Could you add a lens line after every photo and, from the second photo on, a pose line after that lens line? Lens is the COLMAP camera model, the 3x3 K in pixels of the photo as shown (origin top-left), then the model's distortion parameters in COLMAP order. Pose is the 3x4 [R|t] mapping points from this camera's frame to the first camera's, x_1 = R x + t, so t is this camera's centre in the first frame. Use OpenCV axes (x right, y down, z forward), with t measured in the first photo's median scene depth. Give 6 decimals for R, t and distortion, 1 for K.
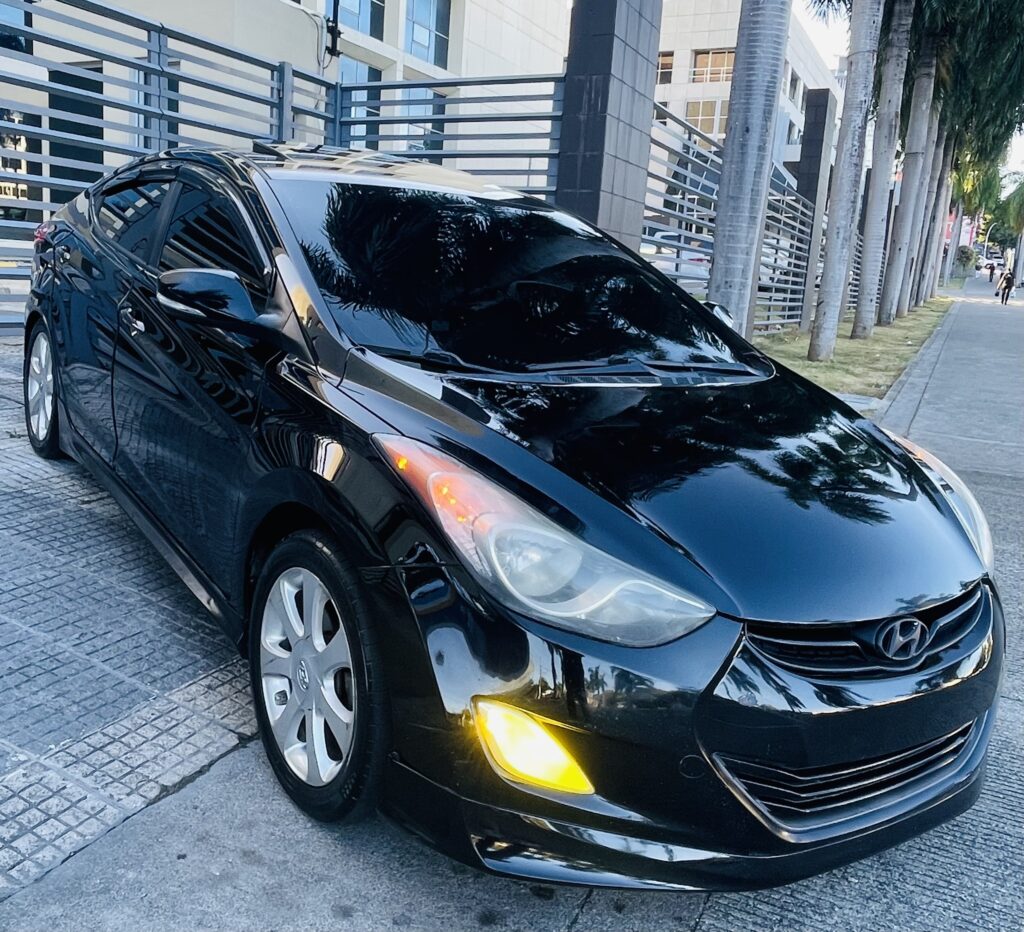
lens RADIAL K [[983.7, 0, 425.0], [0, 983.7, 463.4], [0, 0, 1]] dist [0.009493, -0.023026]
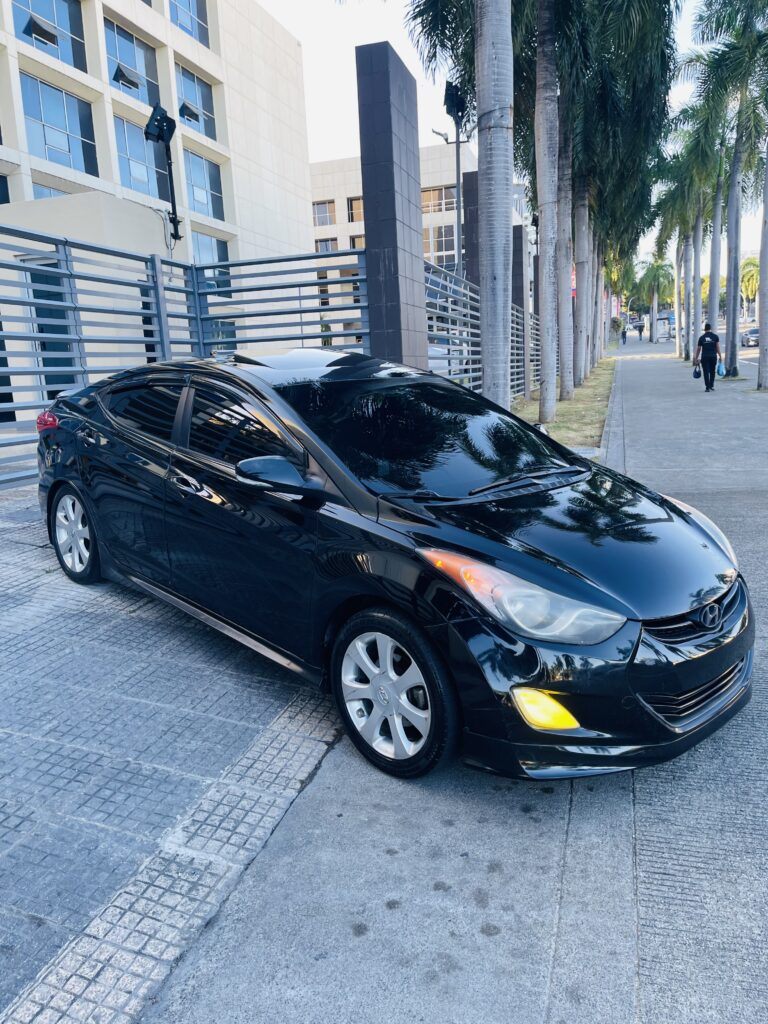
lens RADIAL K [[777.5, 0, 383.3], [0, 777.5, 518.4], [0, 0, 1]] dist [0.037904, -0.000752]
pose [[0.971569, -0.144207, 0.187771, -0.277627], [0.143974, 0.989469, 0.014953, -0.086823], [-0.187949, 0.012506, 0.982099, -0.257707]]
